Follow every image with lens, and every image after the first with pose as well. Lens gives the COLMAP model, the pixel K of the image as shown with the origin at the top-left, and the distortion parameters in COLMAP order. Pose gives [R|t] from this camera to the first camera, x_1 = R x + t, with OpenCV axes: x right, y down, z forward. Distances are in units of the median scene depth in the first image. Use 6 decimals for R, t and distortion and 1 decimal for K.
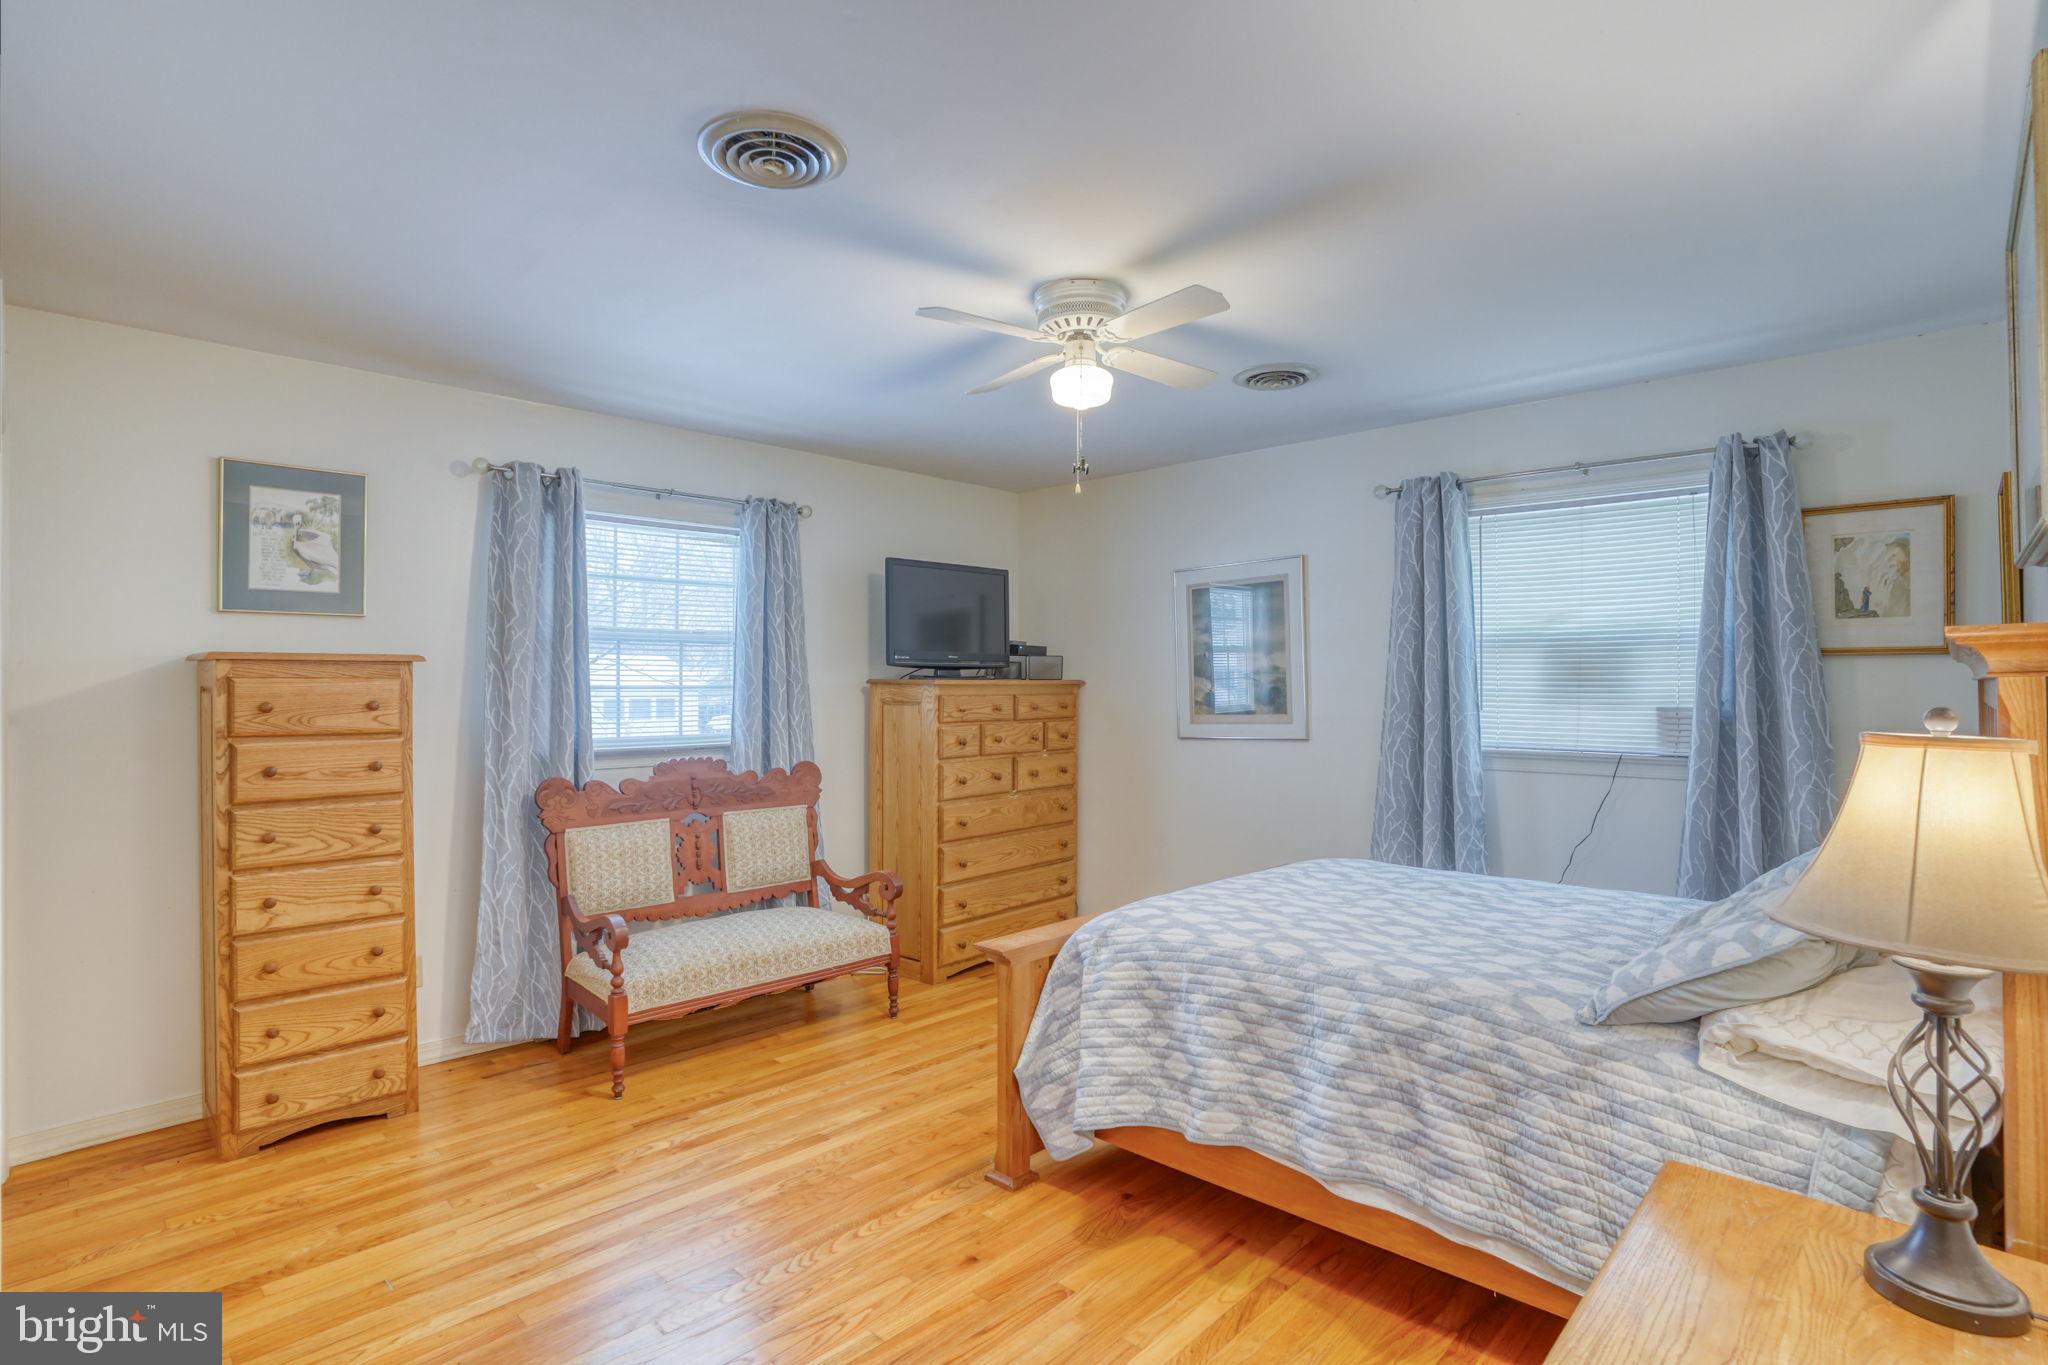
lens RADIAL K [[1012.5, 0, 1026.5], [0, 1012.5, 675.3], [0, 0, 1]] dist [-0.074130, 0.043006]
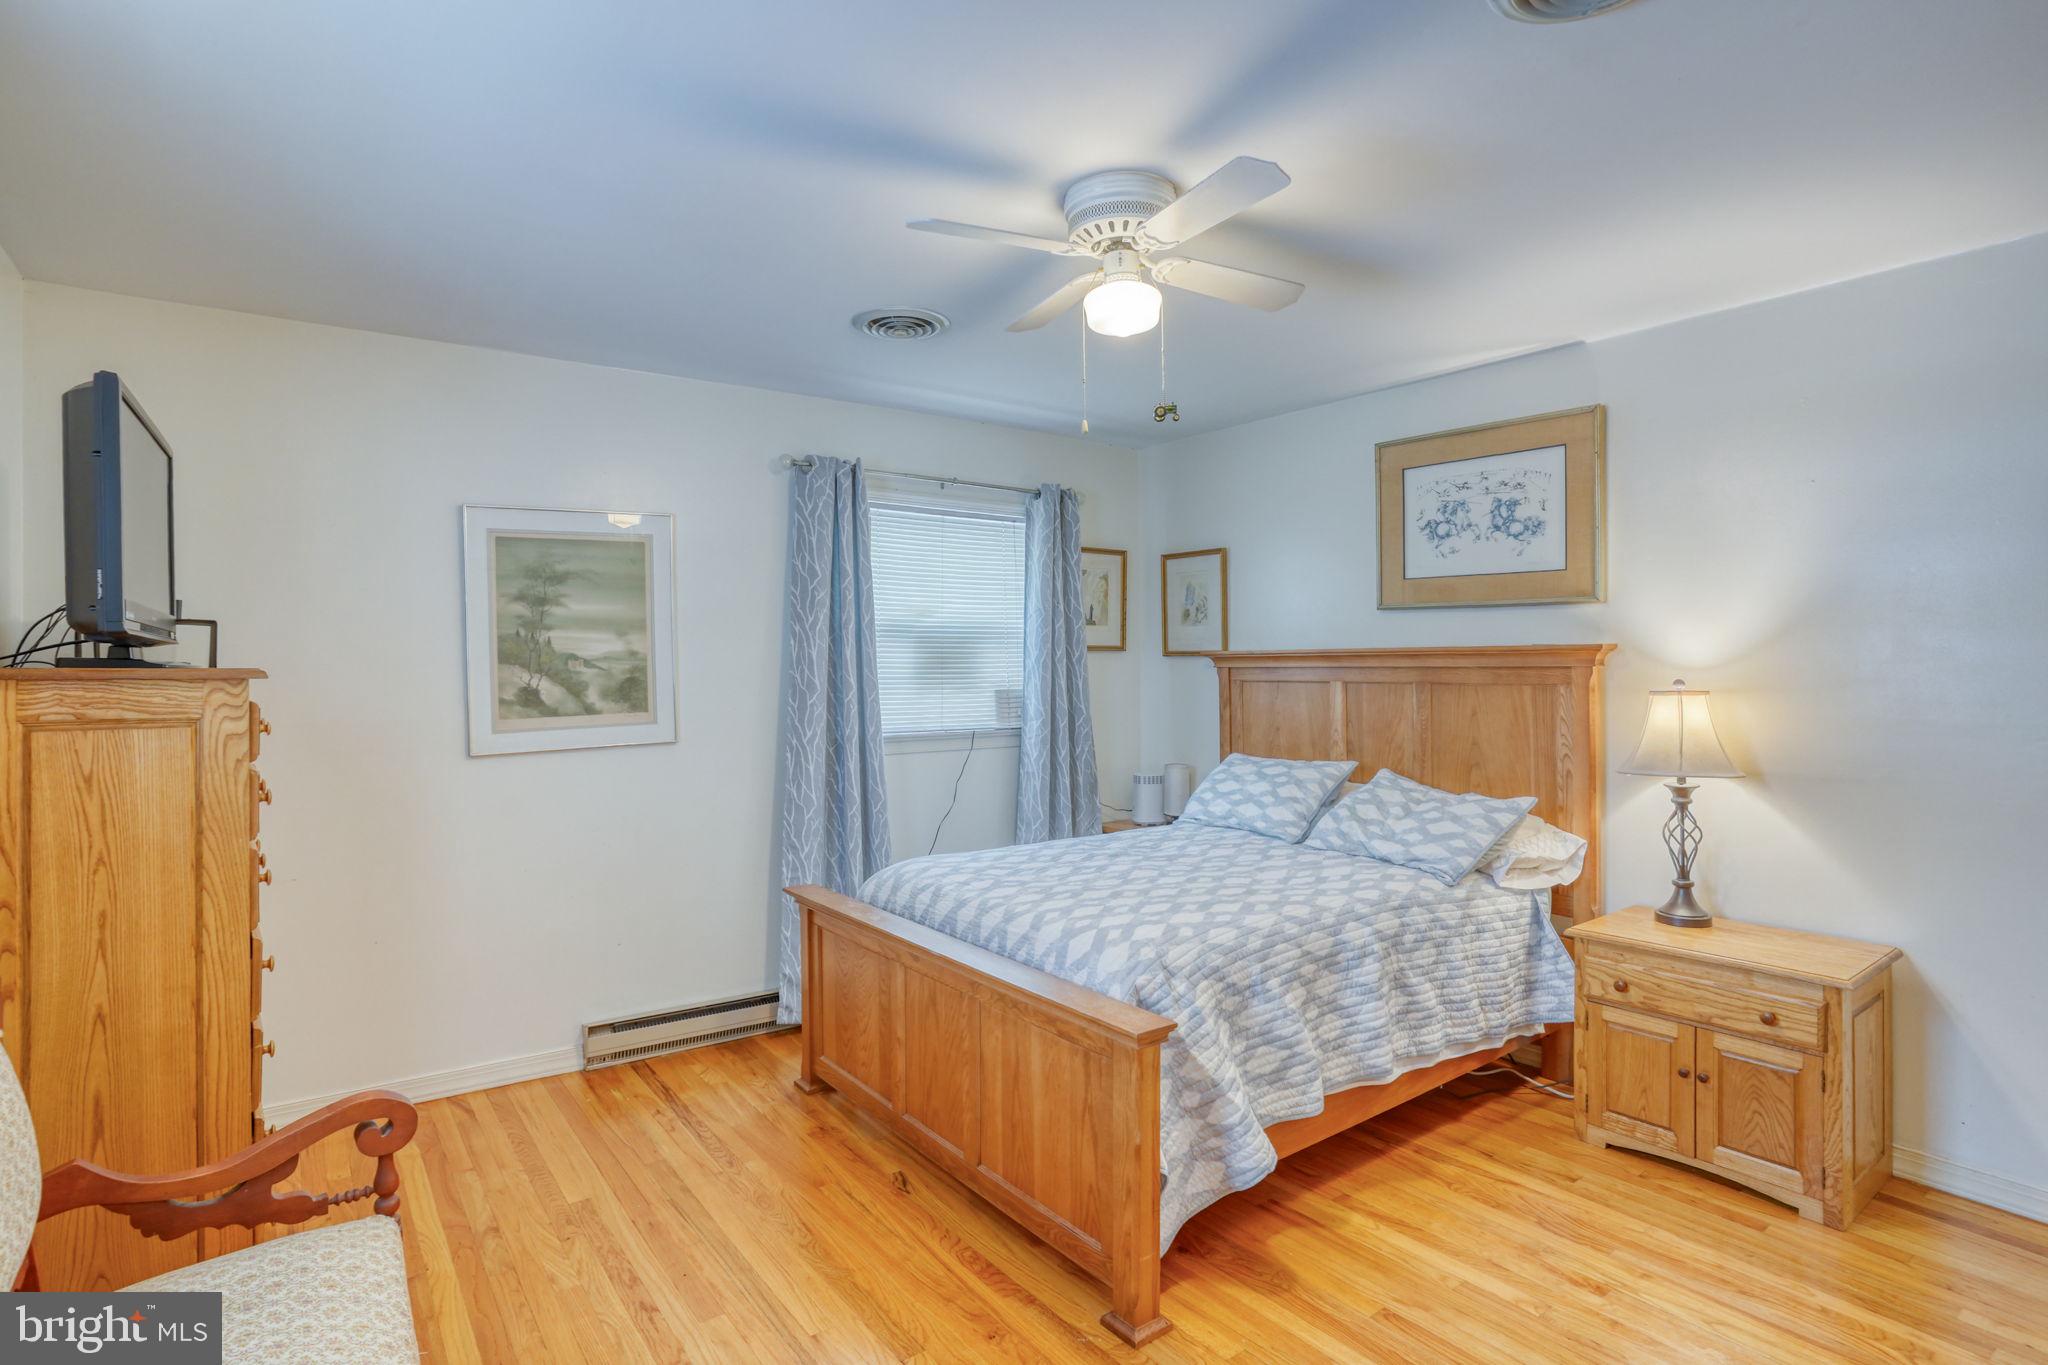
lens RADIAL K [[1012.5, 0, 1026.5], [0, 1012.5, 675.3], [0, 0, 1]] dist [-0.074130, 0.043006]
pose [[0.185395, -0.006520, 0.982643, -0.857317], [-0.001386, 0.999975, 0.006896, 0.007433], [-0.982663, -0.002641, 0.185381, 1.058123]]
